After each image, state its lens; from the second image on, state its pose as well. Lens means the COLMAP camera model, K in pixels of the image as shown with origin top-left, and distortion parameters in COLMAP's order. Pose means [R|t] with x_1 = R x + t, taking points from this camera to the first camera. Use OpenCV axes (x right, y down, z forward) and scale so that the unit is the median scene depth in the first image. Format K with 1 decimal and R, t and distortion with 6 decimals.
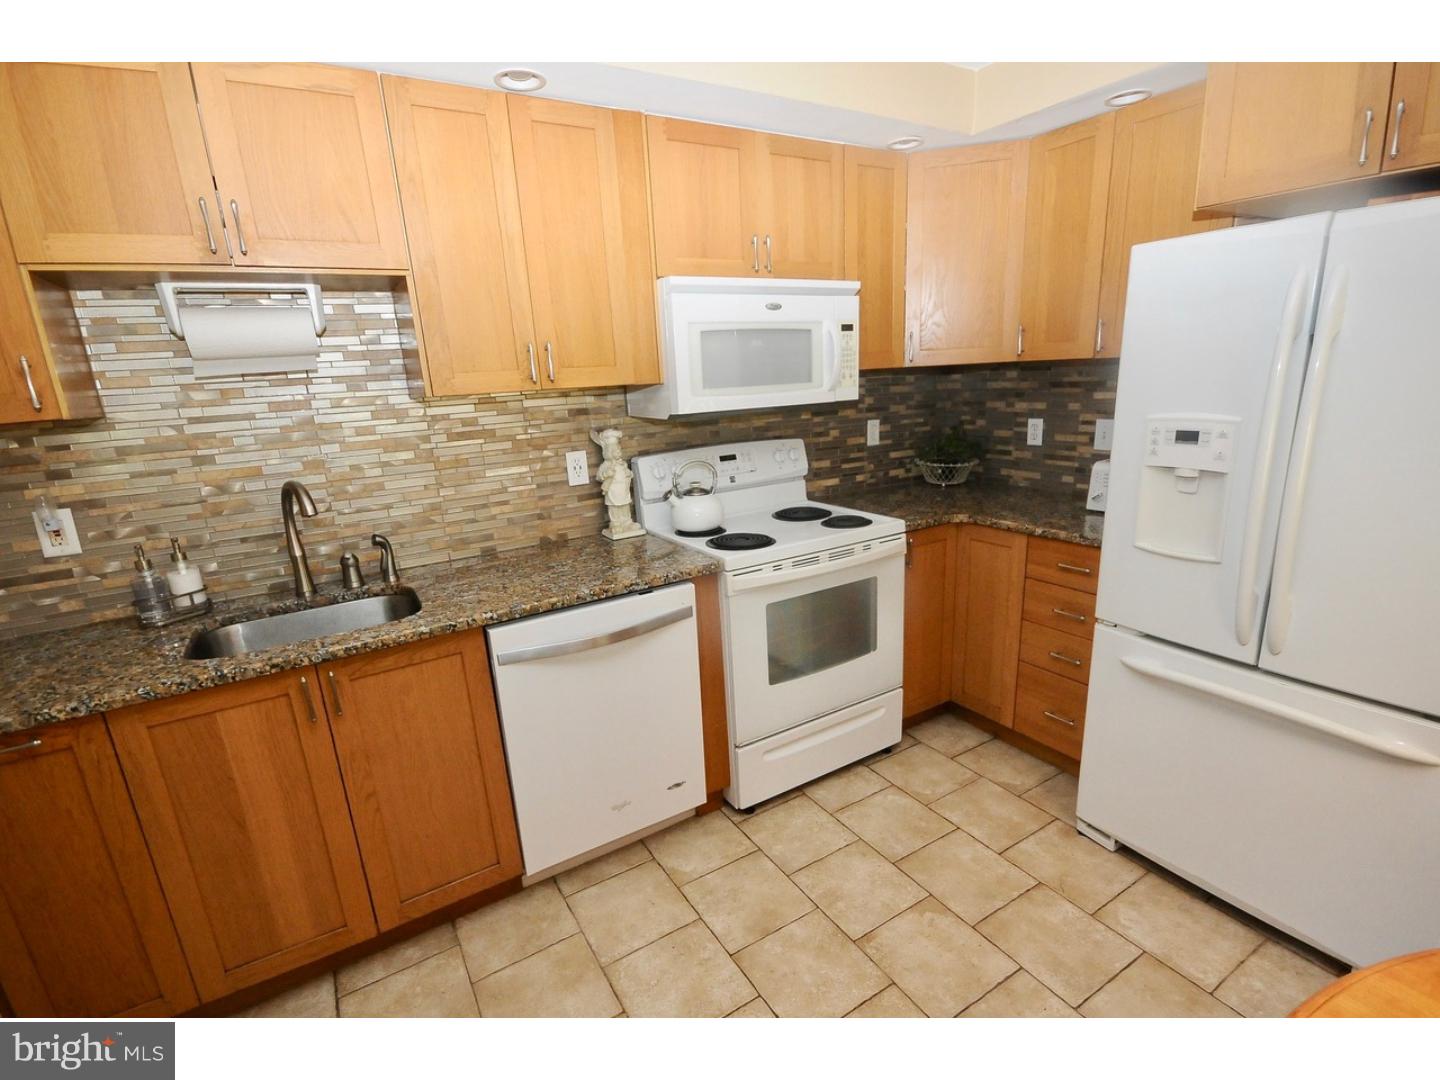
lens RADIAL K [[685.6, 0, 727.1], [0, 685.6, 557.8], [0, 0, 1]] dist [-0.008912, 0.003435]
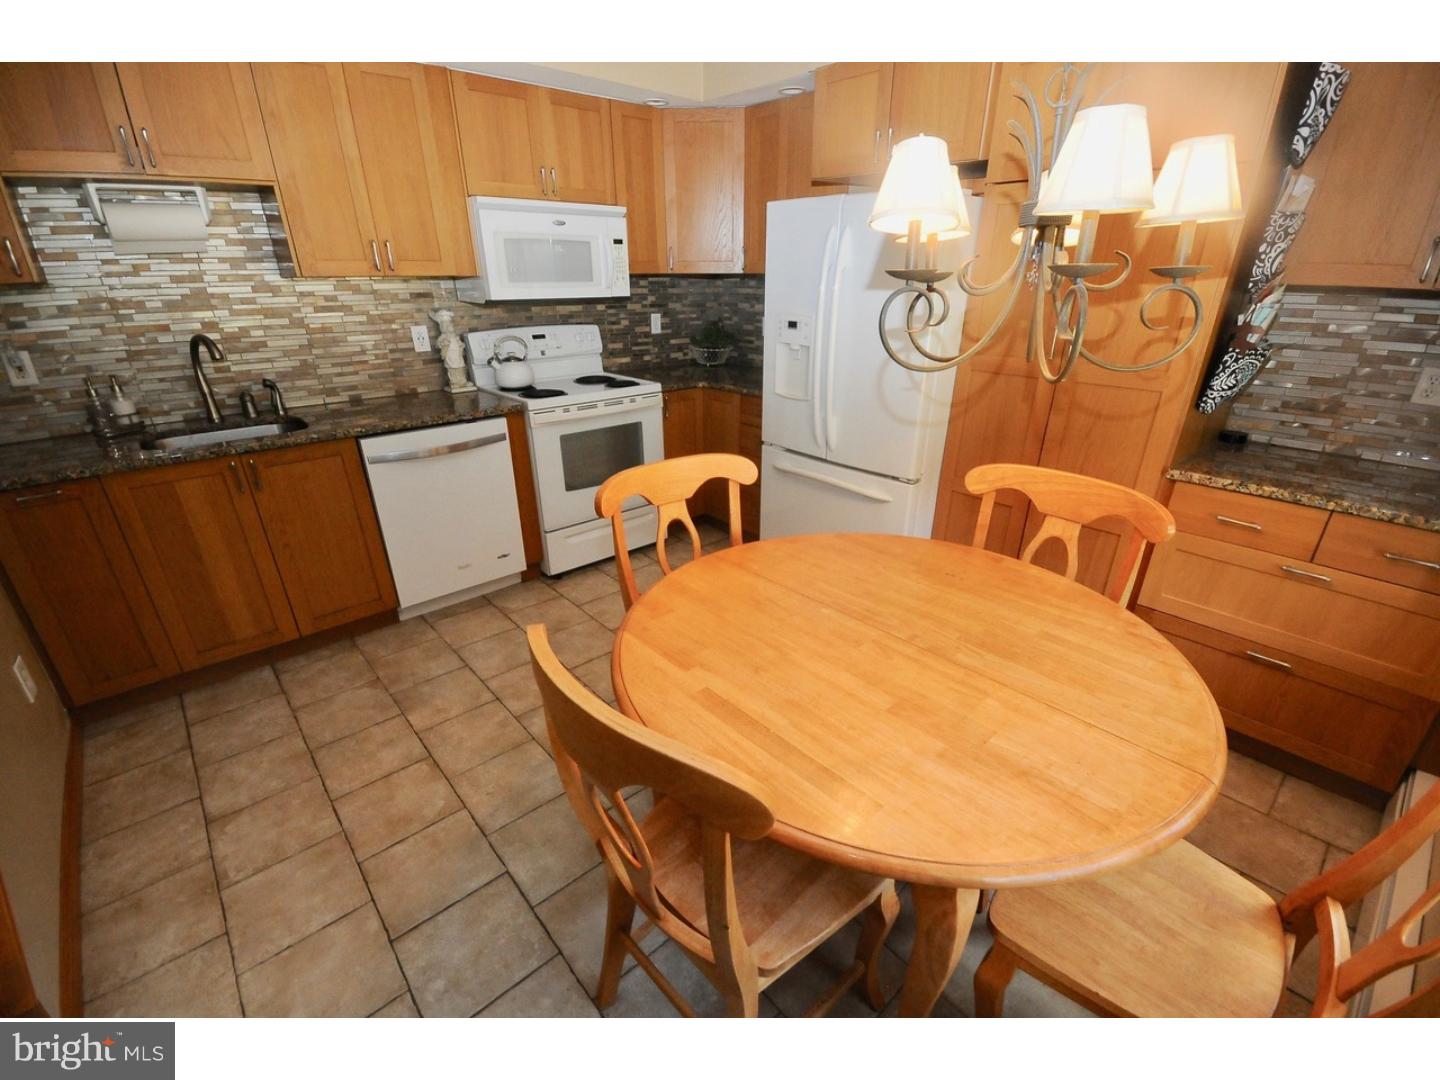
lens RADIAL K [[628.2, 0, 729.7], [0, 628.2, 560.3], [0, 0, 1]] dist [0.002733, -0.010578]
pose [[0.981366, -0.029597, 0.189853, 0.162009], [-0.001311, 0.987011, 0.160647, 0.123955], [-0.192142, -0.157902, 0.968581, -0.477788]]
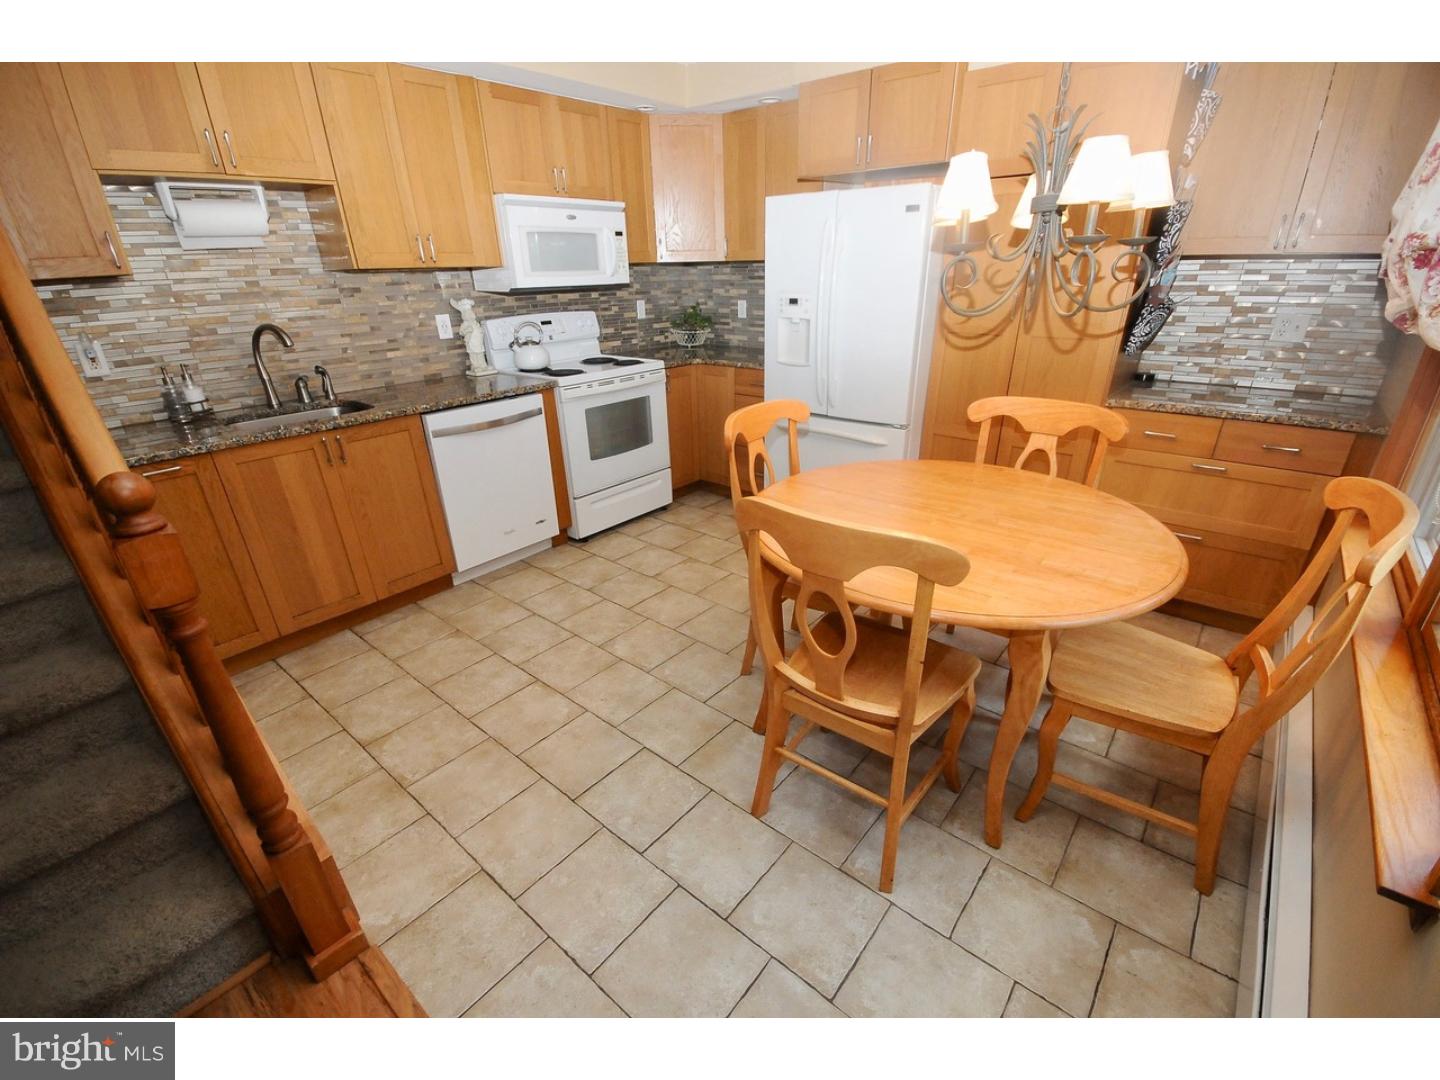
lens RADIAL K [[628.2, 0, 729.5], [0, 628.2, 559.2], [0, 0, 1]] dist [0.002733, -0.010578]
pose [[0.944839, -0.107913, 0.309247, -0.131007], [0.056931, 0.983902, 0.169397, 0.200115], [-0.322549, -0.142447, 0.935773, -0.633174]]
